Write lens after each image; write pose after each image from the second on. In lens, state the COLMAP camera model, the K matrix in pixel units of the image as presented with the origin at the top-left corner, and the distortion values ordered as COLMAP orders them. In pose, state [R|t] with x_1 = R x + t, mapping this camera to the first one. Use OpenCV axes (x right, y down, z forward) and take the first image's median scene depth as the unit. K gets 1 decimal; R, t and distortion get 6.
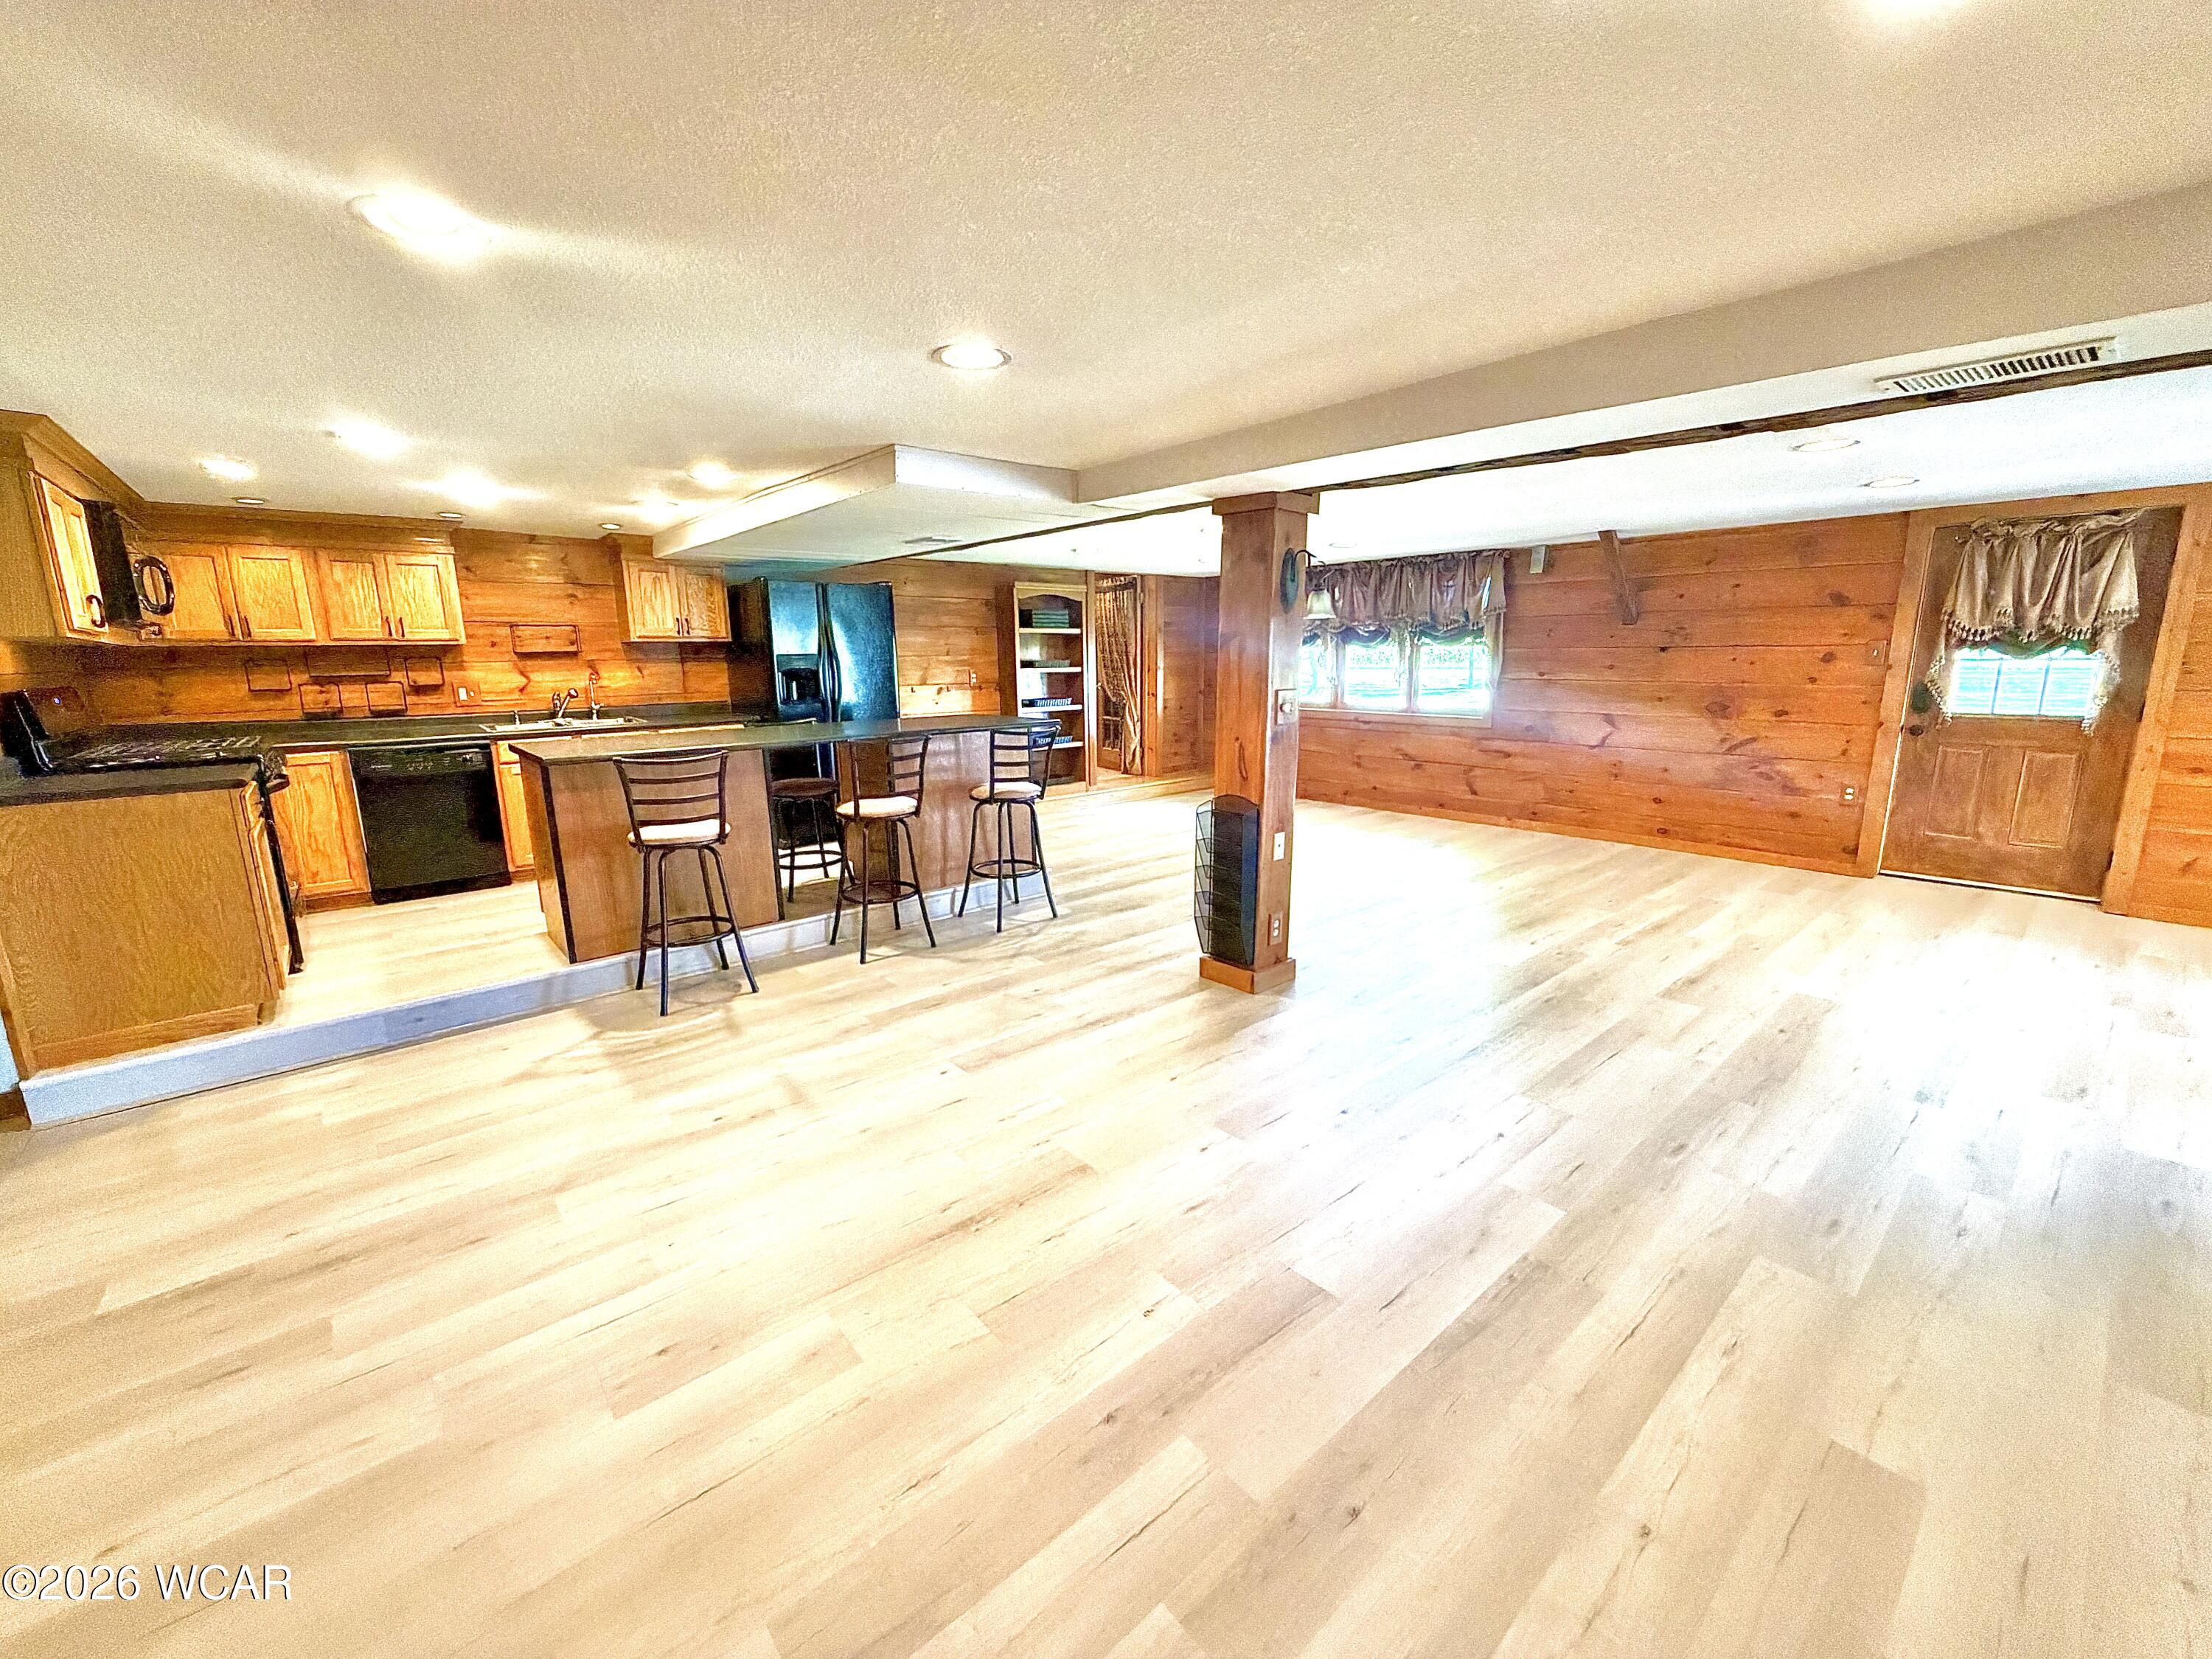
lens RADIAL K [[884.4, 0, 1103.8], [0, 884.4, 829.9], [0, 0, 1]] dist [-0.000225, -0.000148]
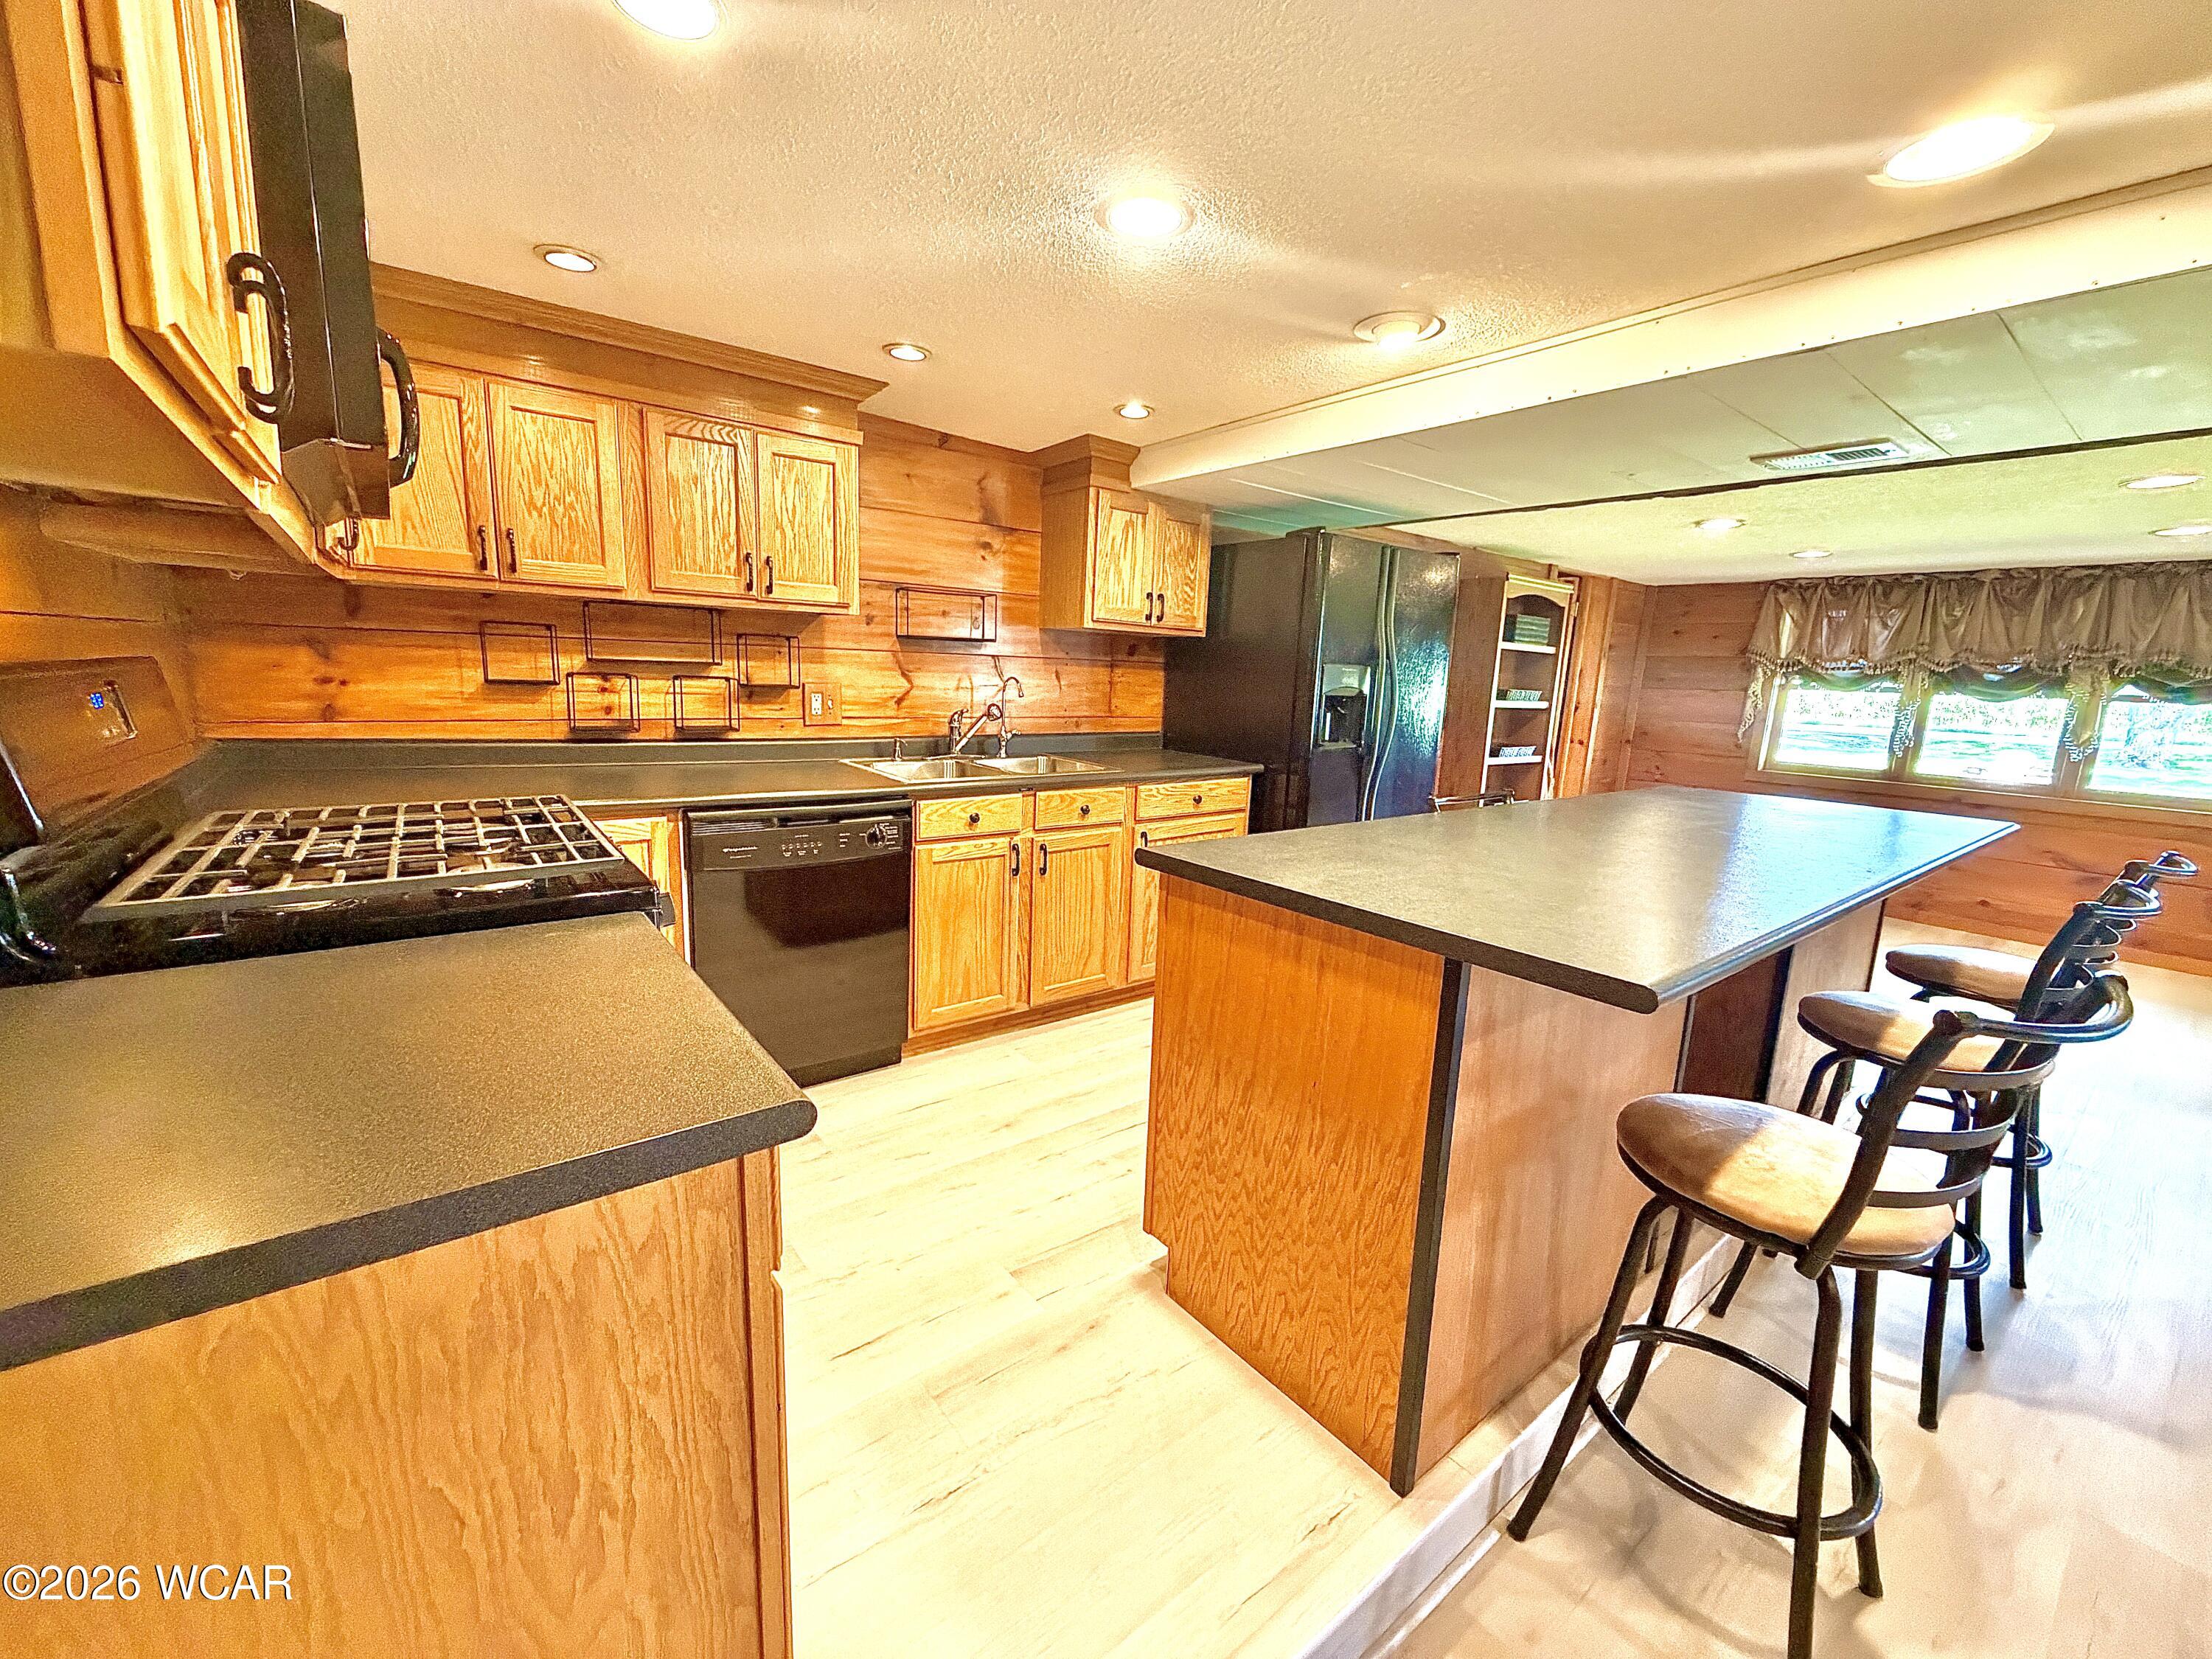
lens RADIAL K [[884.4, 0, 1104.8], [0, 884.4, 828.4], [0, 0, 1]] dist [-0.000225, -0.000148]
pose [[0.997337, 0.060761, -0.040329, -0.531273], [-0.061578, 0.997915, -0.019327, -0.077251], [0.039071, 0.021759, 0.999000, 0.459704]]
